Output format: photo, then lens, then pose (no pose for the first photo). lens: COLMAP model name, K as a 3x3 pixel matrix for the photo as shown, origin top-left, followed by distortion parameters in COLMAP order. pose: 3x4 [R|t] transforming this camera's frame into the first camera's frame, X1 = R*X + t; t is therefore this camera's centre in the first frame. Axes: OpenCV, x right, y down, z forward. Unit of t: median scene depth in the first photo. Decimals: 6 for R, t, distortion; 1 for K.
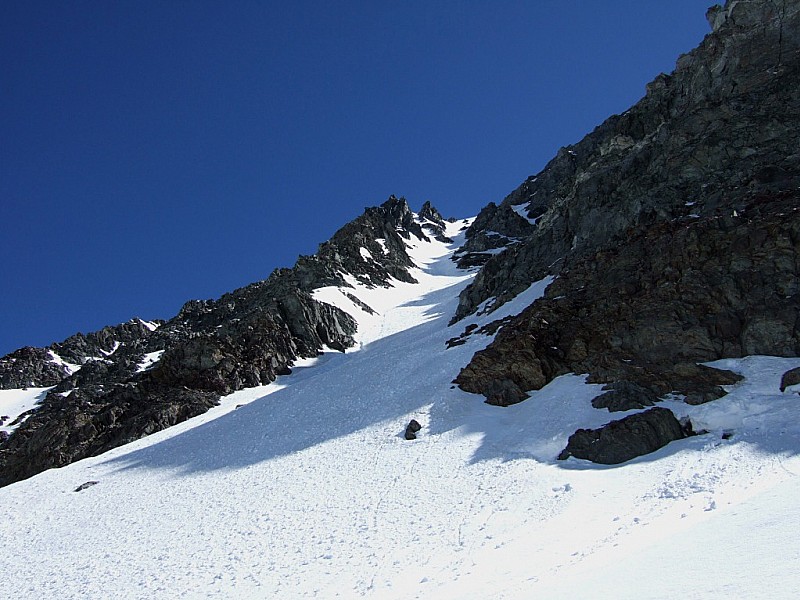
lens RADIAL K [[883.3, 0, 400.0], [0, 883.3, 300.0], [0, 0, 1]] dist [-0.060240, 0.021927]
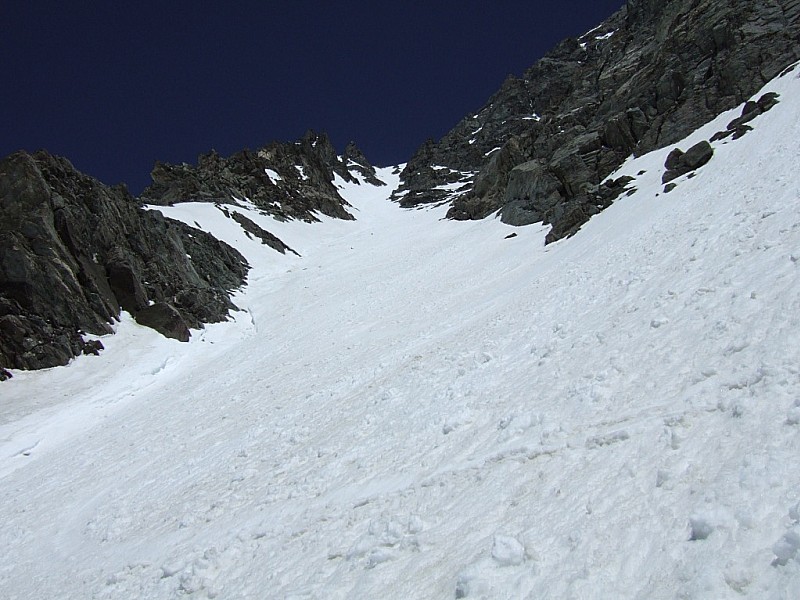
lens RADIAL K [[883.3, 0, 400.0], [0, 883.3, 300.0], [0, 0, 1]] dist [-0.060240, 0.021927]
pose [[0.995534, -0.026238, 0.090682, -0.005230], [0.022775, 0.998979, 0.039010, 0.011418], [-0.091612, -0.036771, 0.995116, 0.221354]]
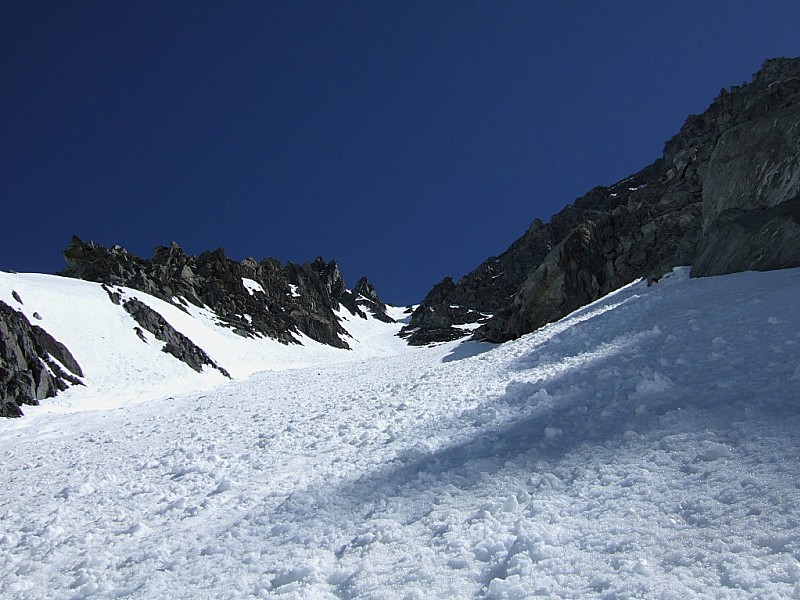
lens RADIAL K [[883.3, 0, 400.0], [0, 883.3, 300.0], [0, 0, 1]] dist [-0.060240, 0.021927]
pose [[0.994786, 0.067117, 0.076790, 0.005375], [-0.057044, 0.990314, -0.126586, 0.012162], [-0.084542, 0.121545, 0.988979, 0.314014]]
